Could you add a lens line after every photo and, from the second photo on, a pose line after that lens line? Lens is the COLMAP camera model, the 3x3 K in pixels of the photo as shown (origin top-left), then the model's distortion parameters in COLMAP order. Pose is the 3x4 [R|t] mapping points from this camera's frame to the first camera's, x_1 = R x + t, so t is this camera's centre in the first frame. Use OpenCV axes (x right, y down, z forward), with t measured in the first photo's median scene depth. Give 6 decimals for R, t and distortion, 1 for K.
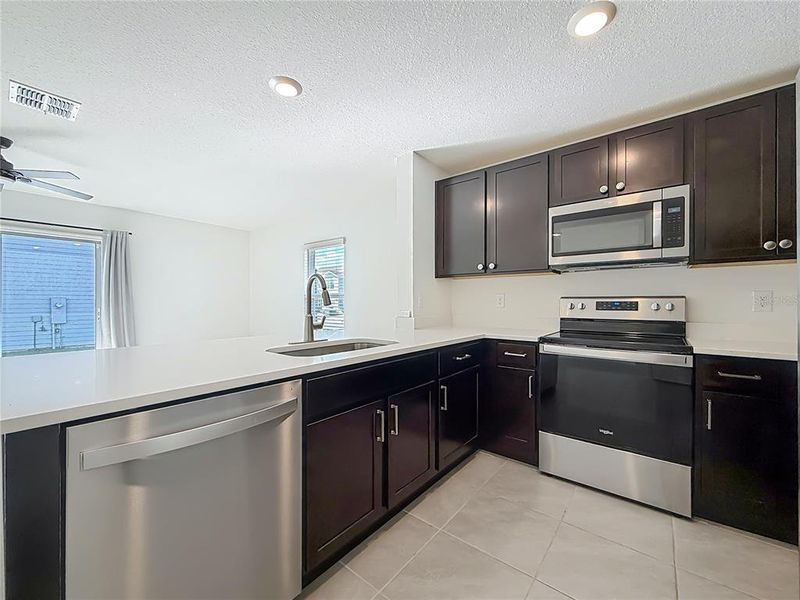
lens RADIAL K [[325.2, 0, 400.2], [0, 325.2, 302.5], [0, 0, 1]] dist [0.001123, 0.000115]
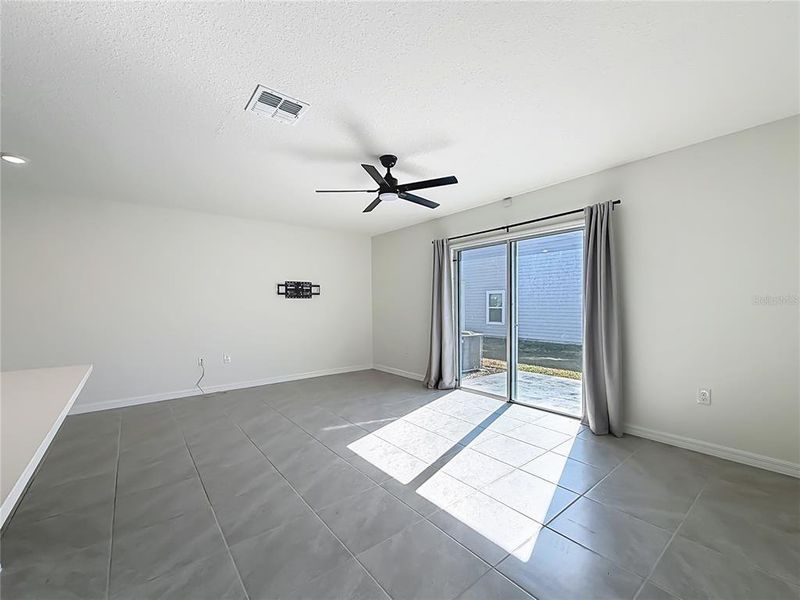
lens RADIAL K [[332.3, 0, 398.0], [0, 332.3, 324.1], [0, 0, 1]] dist [0.000240, 0.000026]
pose [[-0.212510, 0.064732, -0.975012, -0.204238], [0.011520, 0.997900, 0.063741, -0.042118], [0.977091, 0.002314, -0.212809, 1.536996]]
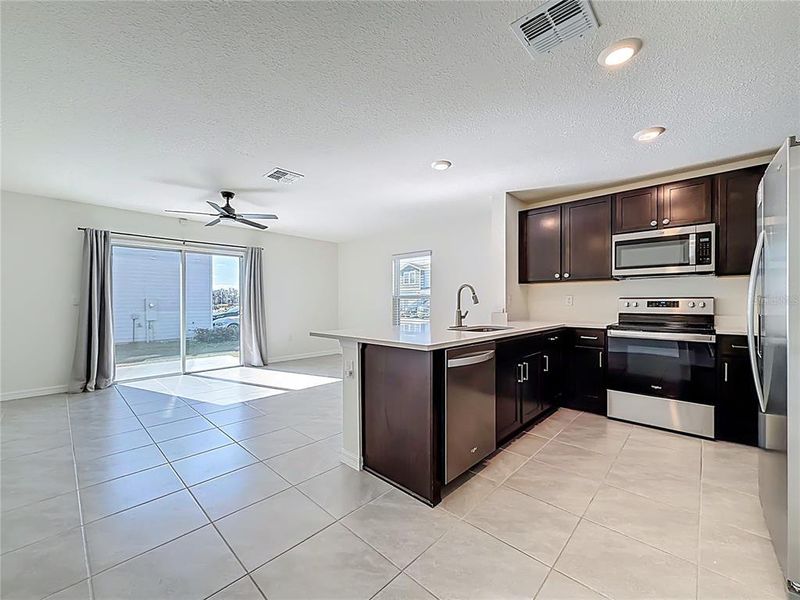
lens RADIAL K [[327.2, 0, 398.8], [0, 327.2, 302.8], [0, 0, 1]] dist [-0.001818, -0.000217]
pose [[0.996931, -0.001243, -0.078279, -0.397730], [0.001358, 0.999998, 0.001420, 0.001519], [0.078278, -0.001522, 0.996930, -0.546709]]
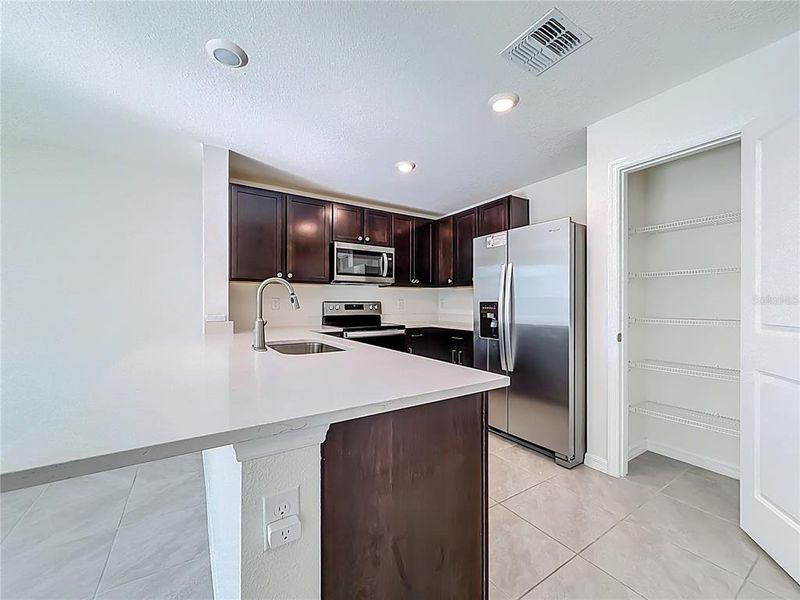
lens RADIAL K [[325.2, 0, 400.2], [0, 325.2, 302.5], [0, 0, 1]] dist [0.001123, 0.000115]
pose [[0.312059, 0.002450, 0.950060, -0.939991], [0.001164, 0.999995, -0.002961, -0.008296], [-0.950062, 0.002030, 0.312054, 0.279143]]
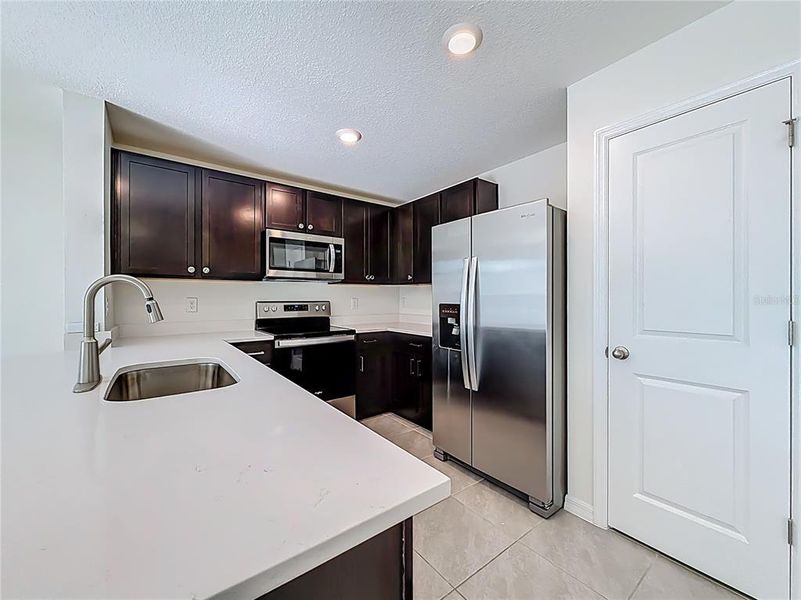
lens RADIAL K [[323.9, 0, 398.8], [0, 323.9, 296.8], [0, 0, 1]] dist [0.001656, 0.000024]
pose [[0.240121, 0.003145, 0.970738, -0.655103], [0.001635, 0.999992, -0.003644, -0.034849], [-0.970742, 0.002462, 0.240114, 0.253758]]
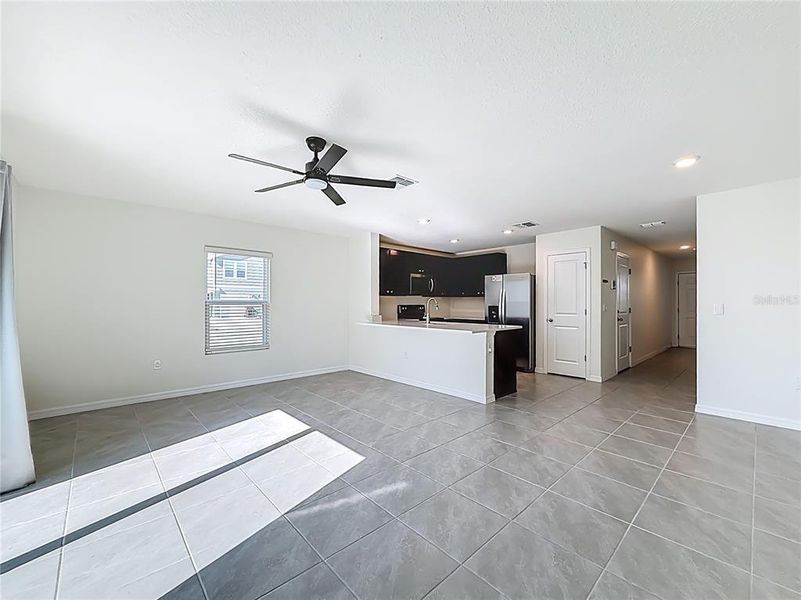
lens RADIAL K [[327.6, 0, 399.3], [0, 327.6, 302.8], [0, 0, 1]] dist [-0.001818, -0.000217]
pose [[0.142915, -0.001515, 0.989734, -2.587239], [-0.000295, 0.999999, 0.001573, -0.047370], [-0.989735, -0.000516, 0.142915, 0.767076]]
